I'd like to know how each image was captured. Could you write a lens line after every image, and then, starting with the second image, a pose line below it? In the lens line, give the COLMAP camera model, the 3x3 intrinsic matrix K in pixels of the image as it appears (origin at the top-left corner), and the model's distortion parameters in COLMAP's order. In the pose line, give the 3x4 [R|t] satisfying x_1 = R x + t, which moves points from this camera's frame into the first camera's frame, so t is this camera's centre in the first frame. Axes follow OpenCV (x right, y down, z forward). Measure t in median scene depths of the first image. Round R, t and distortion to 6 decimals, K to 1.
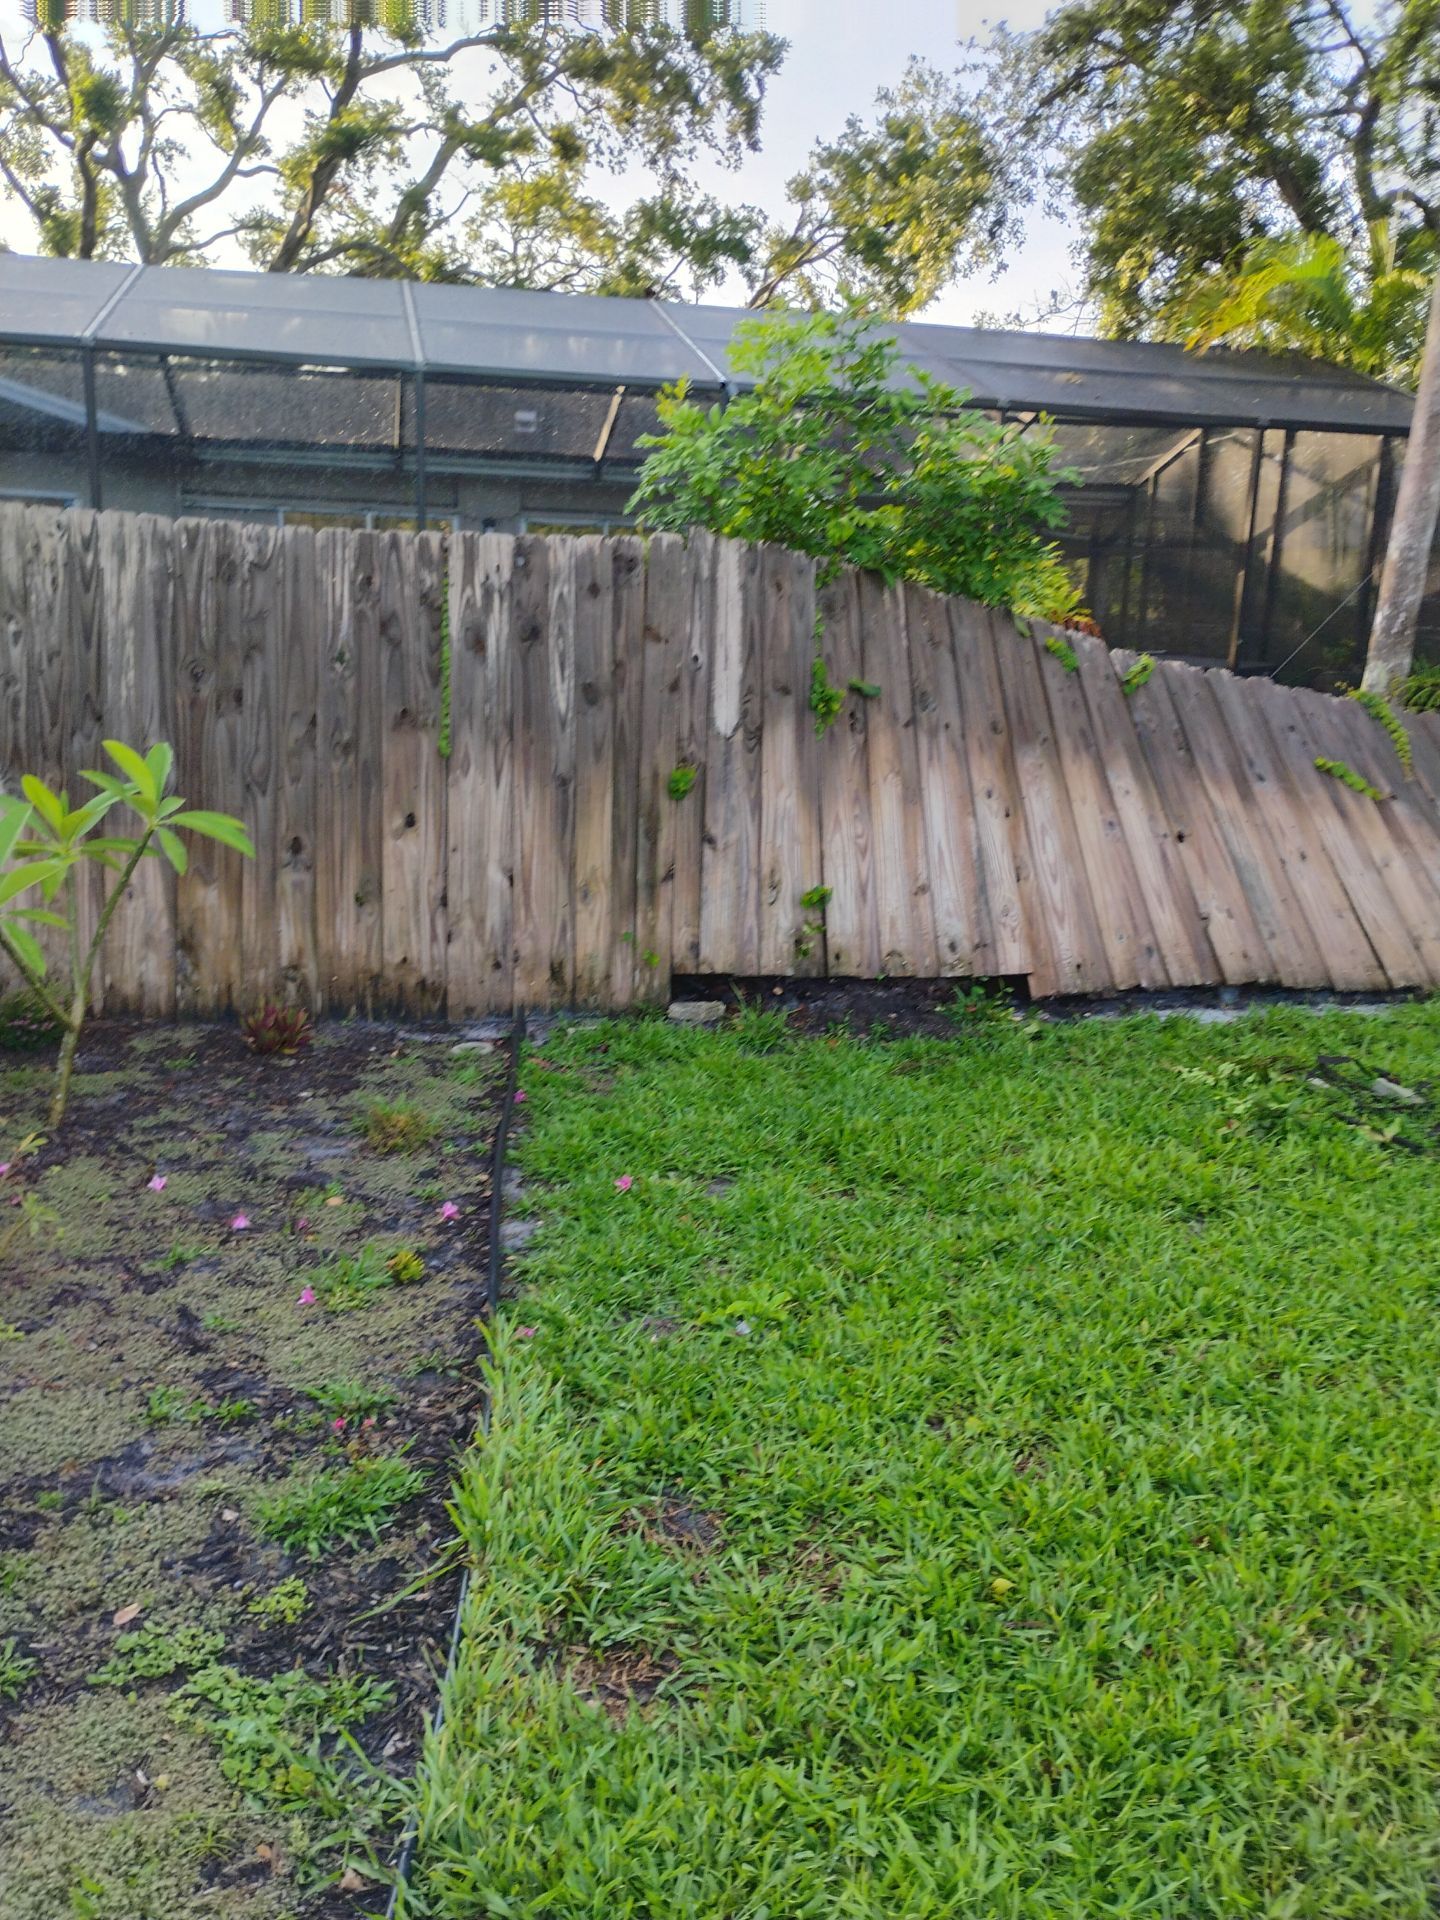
lens RADIAL K [[1421.0, 0, 779.7], [0, 1421.0, 922.4], [0, 0, 1]] dist [0.051599, -0.084613]
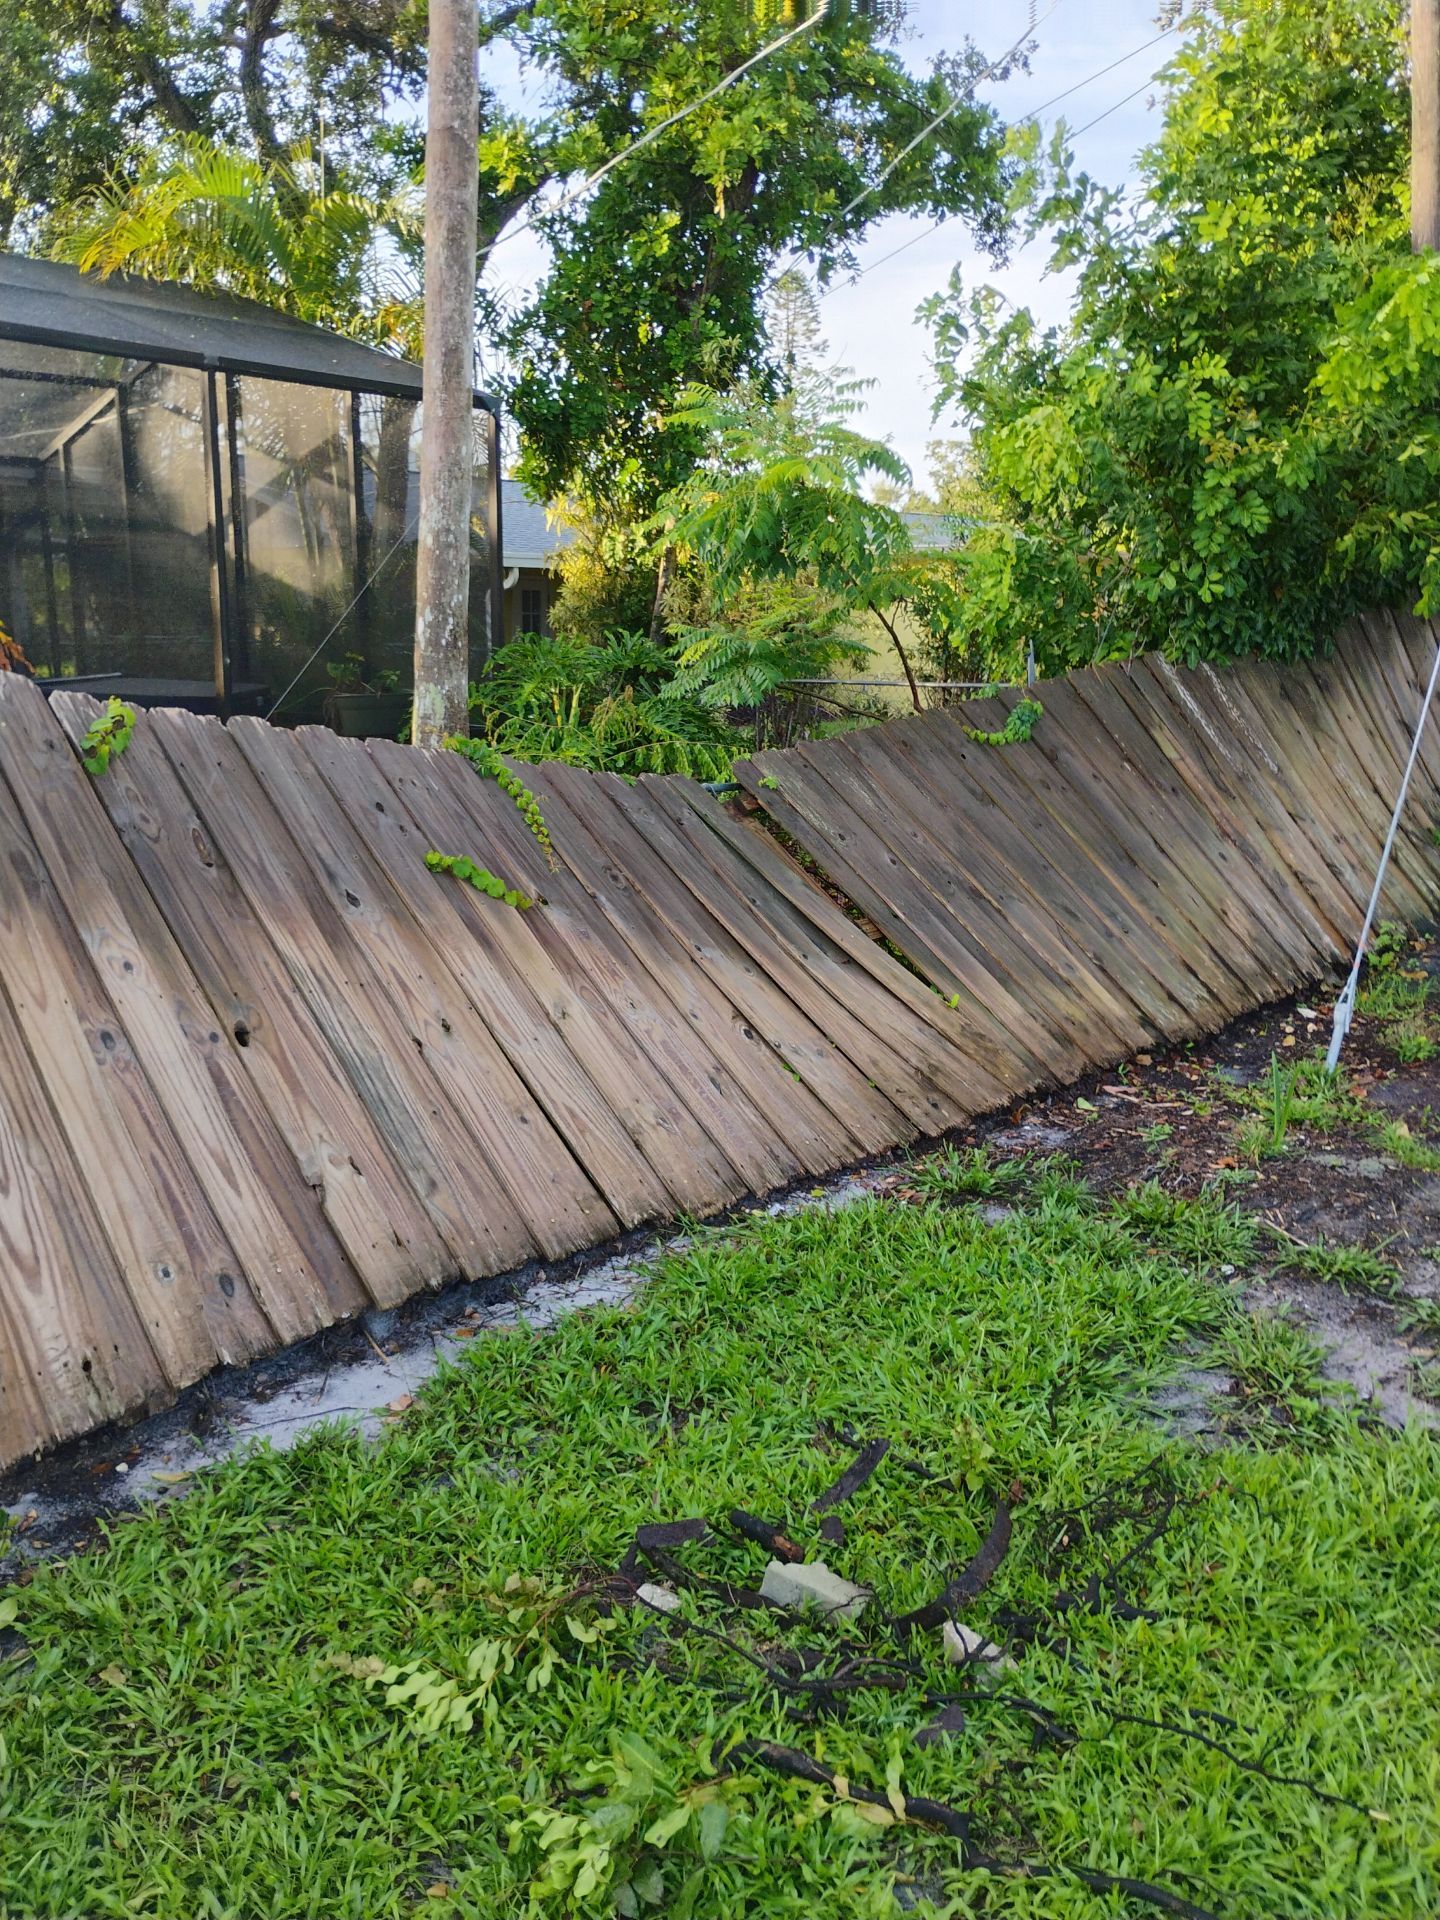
lens RADIAL K [[1553.0, 0, 711.4], [0, 1553.0, 958.9], [0, 0, 1]] dist [0.055028, -0.073101]
pose [[0.812169, -0.143277, 0.565555, 0.035068], [0.143474, 0.988656, 0.044429, -0.032978], [-0.565506, 0.045058, 0.823513, 0.151571]]
